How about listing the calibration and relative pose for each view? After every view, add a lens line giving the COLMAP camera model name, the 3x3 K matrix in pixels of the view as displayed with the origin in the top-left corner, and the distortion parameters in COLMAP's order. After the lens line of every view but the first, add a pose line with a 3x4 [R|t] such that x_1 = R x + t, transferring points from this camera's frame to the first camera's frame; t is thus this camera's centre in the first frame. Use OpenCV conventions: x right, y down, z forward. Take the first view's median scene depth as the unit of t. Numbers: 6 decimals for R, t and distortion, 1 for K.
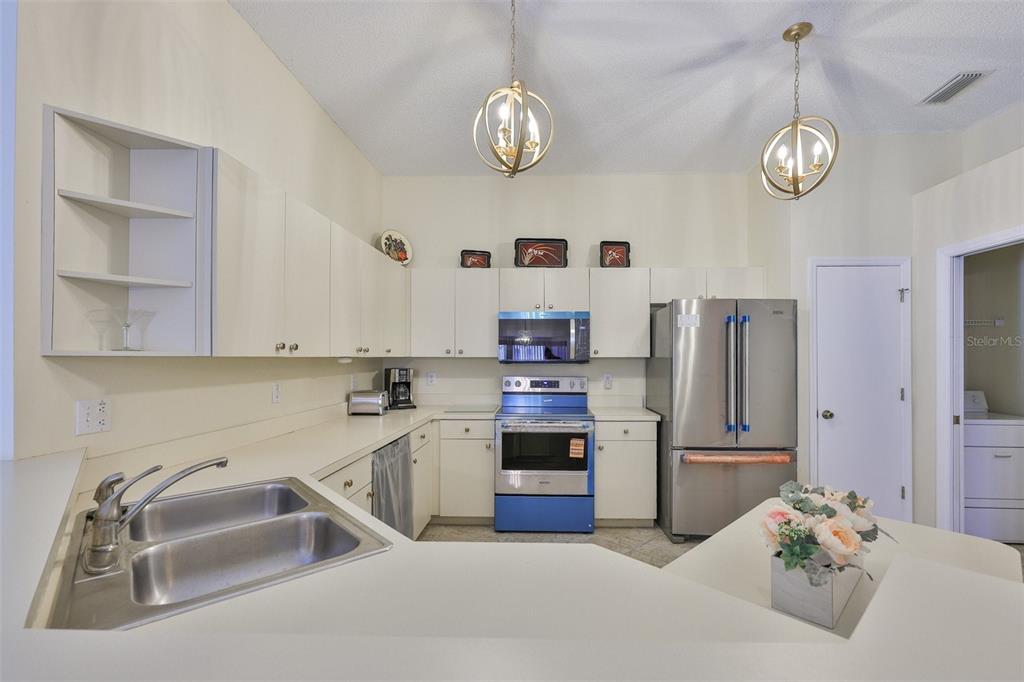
lens RADIAL K [[434.4, 0, 507.3], [0, 434.4, 341.6], [0, 0, 1]] dist [-0.001257, 0.000205]
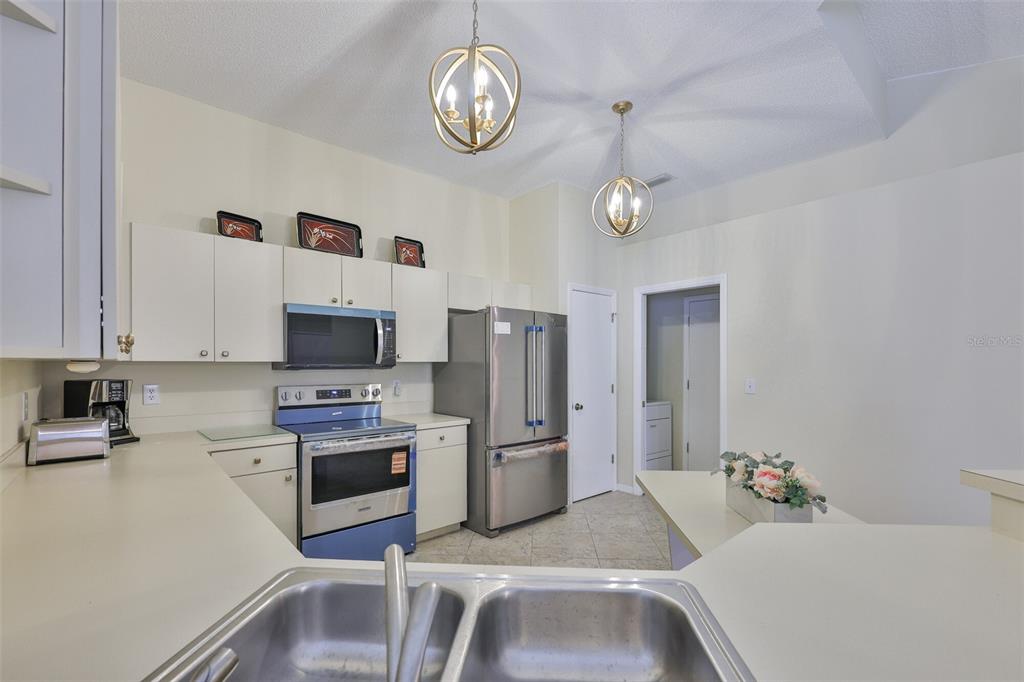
lens RADIAL K [[449.4, 0, 528.9], [0, 449.4, 351.3], [0, 0, 1]] dist [-0.000926, 0.000181]
pose [[0.724568, 0.017292, 0.688986, -0.257204], [-0.024156, 0.999708, 0.000314, 0.006853], [-0.688780, -0.016871, 0.724774, 0.127765]]
